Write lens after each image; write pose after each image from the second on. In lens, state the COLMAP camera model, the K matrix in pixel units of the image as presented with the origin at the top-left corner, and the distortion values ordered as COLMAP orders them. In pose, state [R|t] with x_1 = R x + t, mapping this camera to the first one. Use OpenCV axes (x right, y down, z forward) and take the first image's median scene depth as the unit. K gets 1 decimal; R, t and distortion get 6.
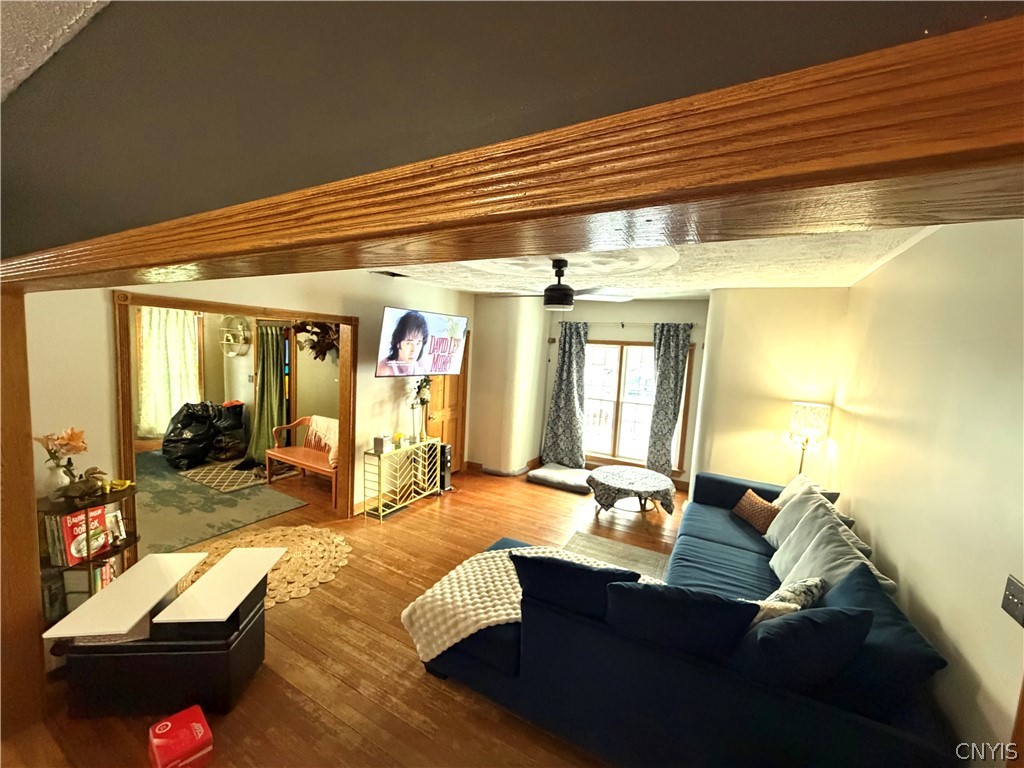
lens RADIAL K [[412.7, 0, 515.1], [0, 412.7, 387.0], [0, 0, 1]] dist [0.002614, 0.000010]
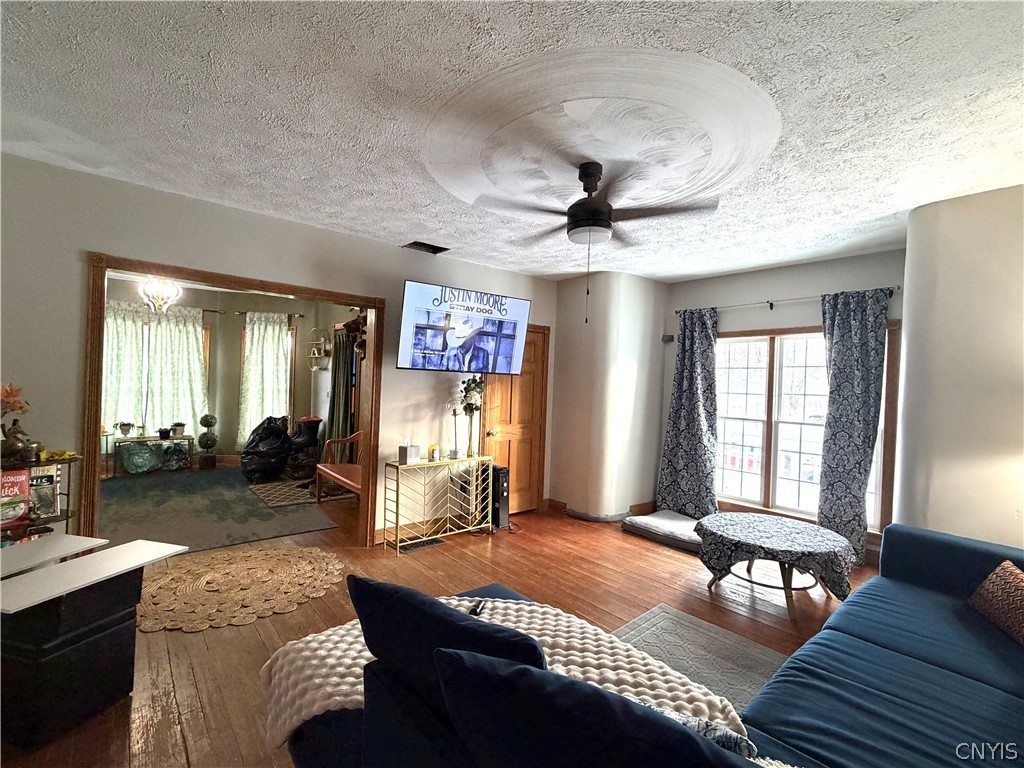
lens RADIAL K [[475.2, 0, 507.7], [0, 475.2, 383.7], [0, 0, 1]] dist [-0.000449, 0.000409]
pose [[0.934392, -0.016598, -0.355859, 0.146177], [-0.023237, 0.993947, -0.107375, 0.075355], [0.355487, 0.108599, 0.928351, 0.160440]]
